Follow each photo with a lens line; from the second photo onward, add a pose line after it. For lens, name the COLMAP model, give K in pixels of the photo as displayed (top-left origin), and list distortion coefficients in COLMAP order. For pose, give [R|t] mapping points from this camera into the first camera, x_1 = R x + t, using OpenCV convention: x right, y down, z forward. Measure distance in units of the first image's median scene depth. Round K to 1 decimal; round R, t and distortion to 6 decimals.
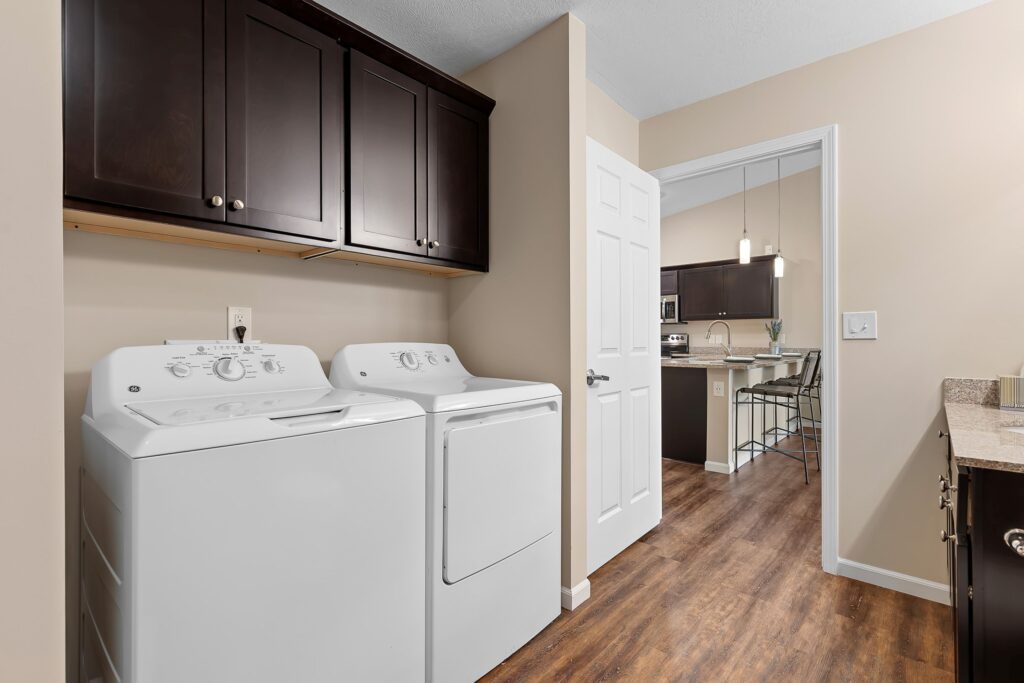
lens RADIAL K [[471.5, 0, 514.1], [0, 471.5, 343.2], [0, 0, 1]] dist [0.001513, 0.000143]
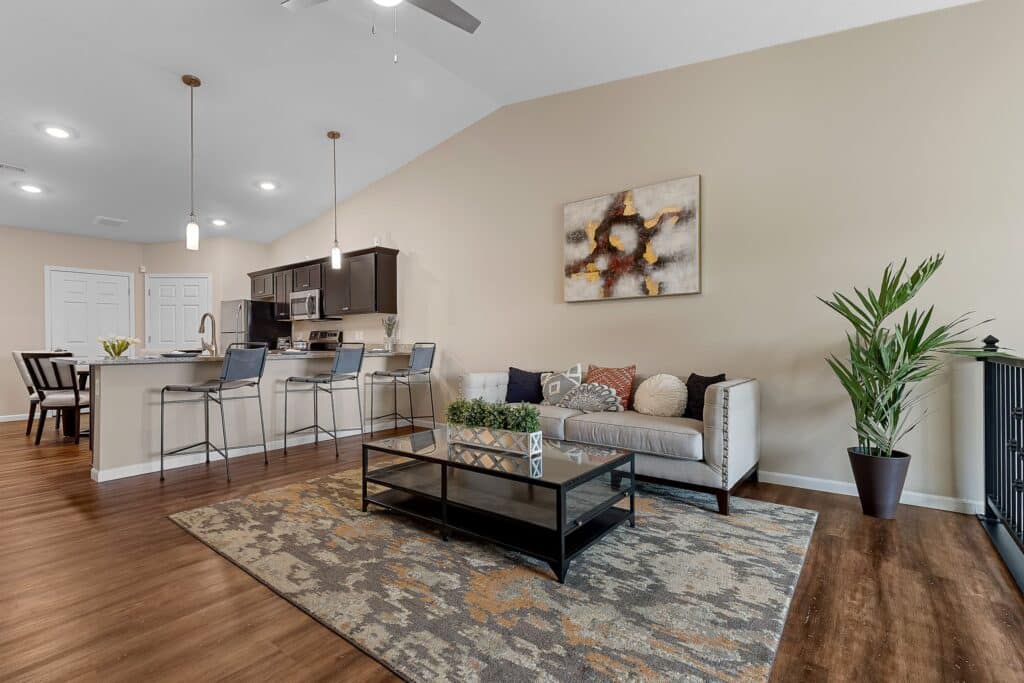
lens RADIAL K [[462.4, 0, 505.9], [0, 462.4, 341.1], [0, 0, 1]] dist [0.009627, -0.001837]
pose [[0.998604, -0.006233, 0.052448, 0.728417], [0.006476, 0.999969, -0.004478, 0.010060], [-0.052418, 0.004811, 0.998614, 0.044582]]
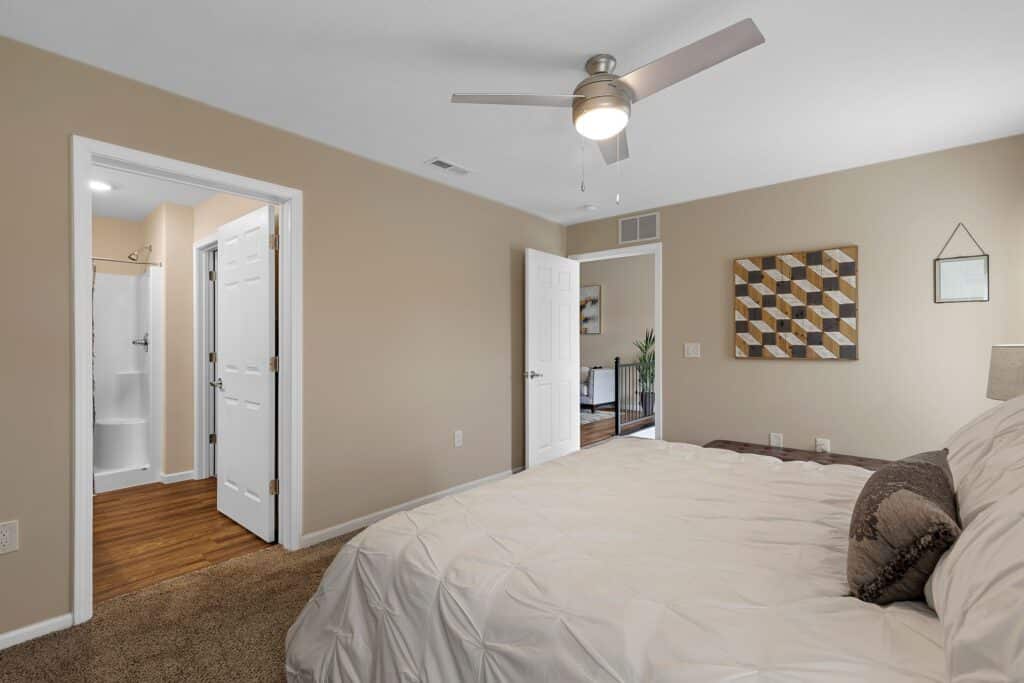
lens RADIAL K [[471.5, 0, 511.1], [0, 471.5, 338.3], [0, 0, 1]] dist [0.001513, 0.000143]
pose [[0.999852, 0.000769, 0.017164, 0.705460], [-0.000796, 0.999998, 0.001572, -0.037757], [-0.017163, -0.001586, 0.999851, -0.814772]]
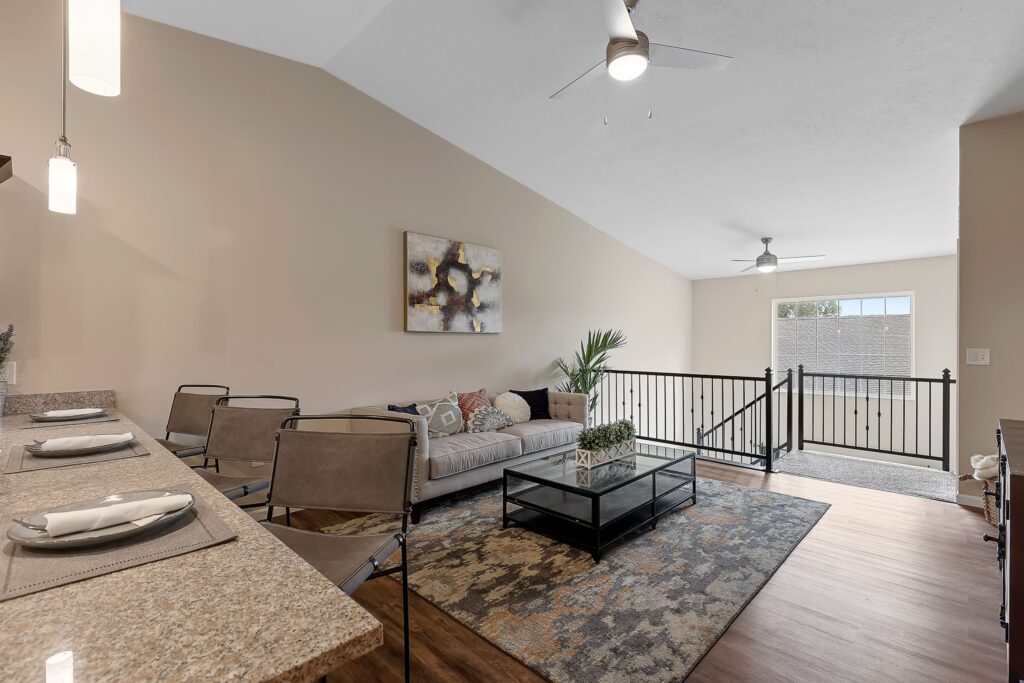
lens RADIAL K [[462.4, 0, 503.3], [0, 462.4, 340.8], [0, 0, 1]] dist [0.009627, -0.001837]
pose [[0.065276, 0.005668, 0.997851, 0.192317], [0.004302, 0.999973, -0.005962, -0.032090], [-0.997858, 0.004682, 0.065250, 0.543370]]
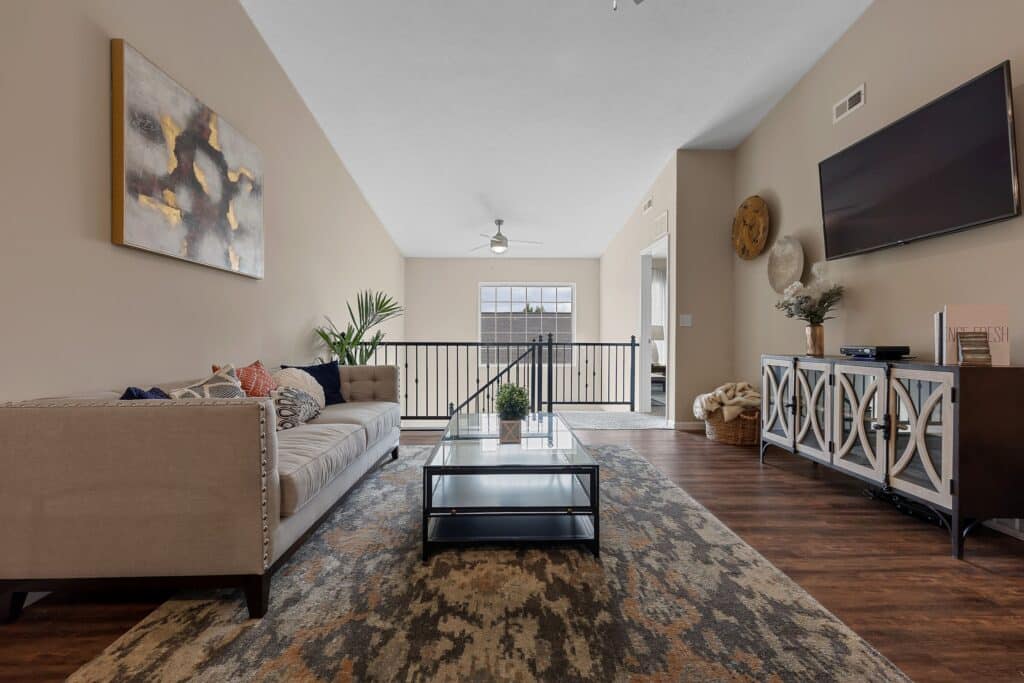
lens RADIAL K [[462.4, 0, 507.1], [0, 462.4, 338.6], [0, 0, 1]] dist [0.009627, -0.001837]
pose [[-0.671233, 0.001439, 0.741245, 0.423216], [0.001274, 0.999999, -0.000787, 0.017359], [-0.741245, 0.000416, -0.671234, 0.745719]]
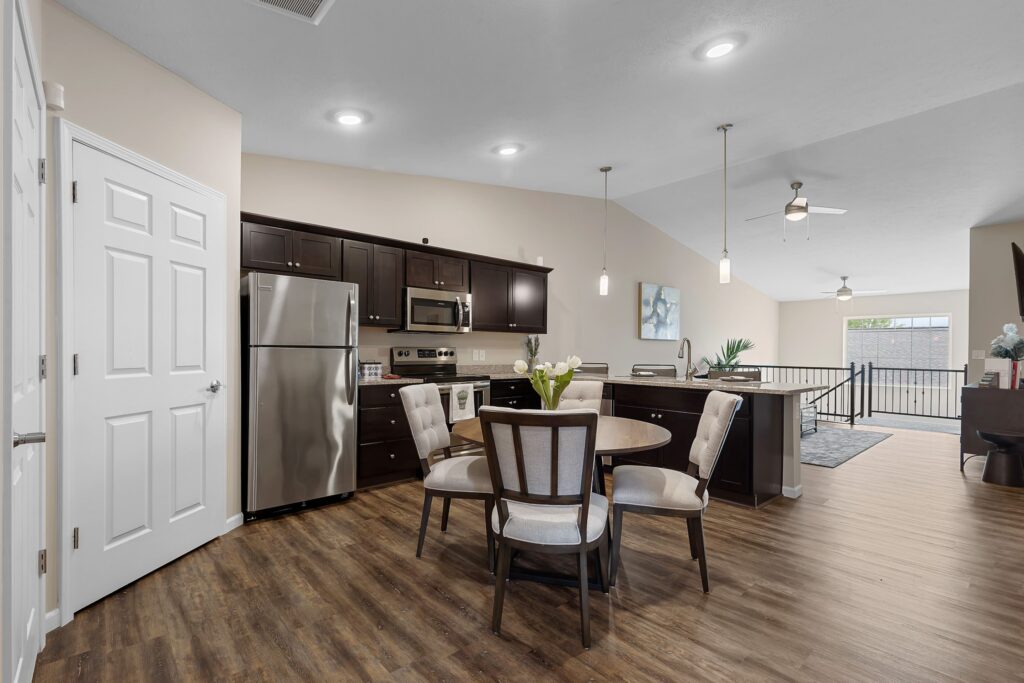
lens RADIAL K [[462.4, 0, 502.9], [0, 462.4, 347.3], [0, 0, 1]] dist [0.009627, -0.001837]
pose [[0.131090, 0.007568, 0.991342, -0.378880], [-0.005290, 0.999962, -0.006934, -0.017389], [-0.991356, -0.004336, 0.131125, 0.923469]]
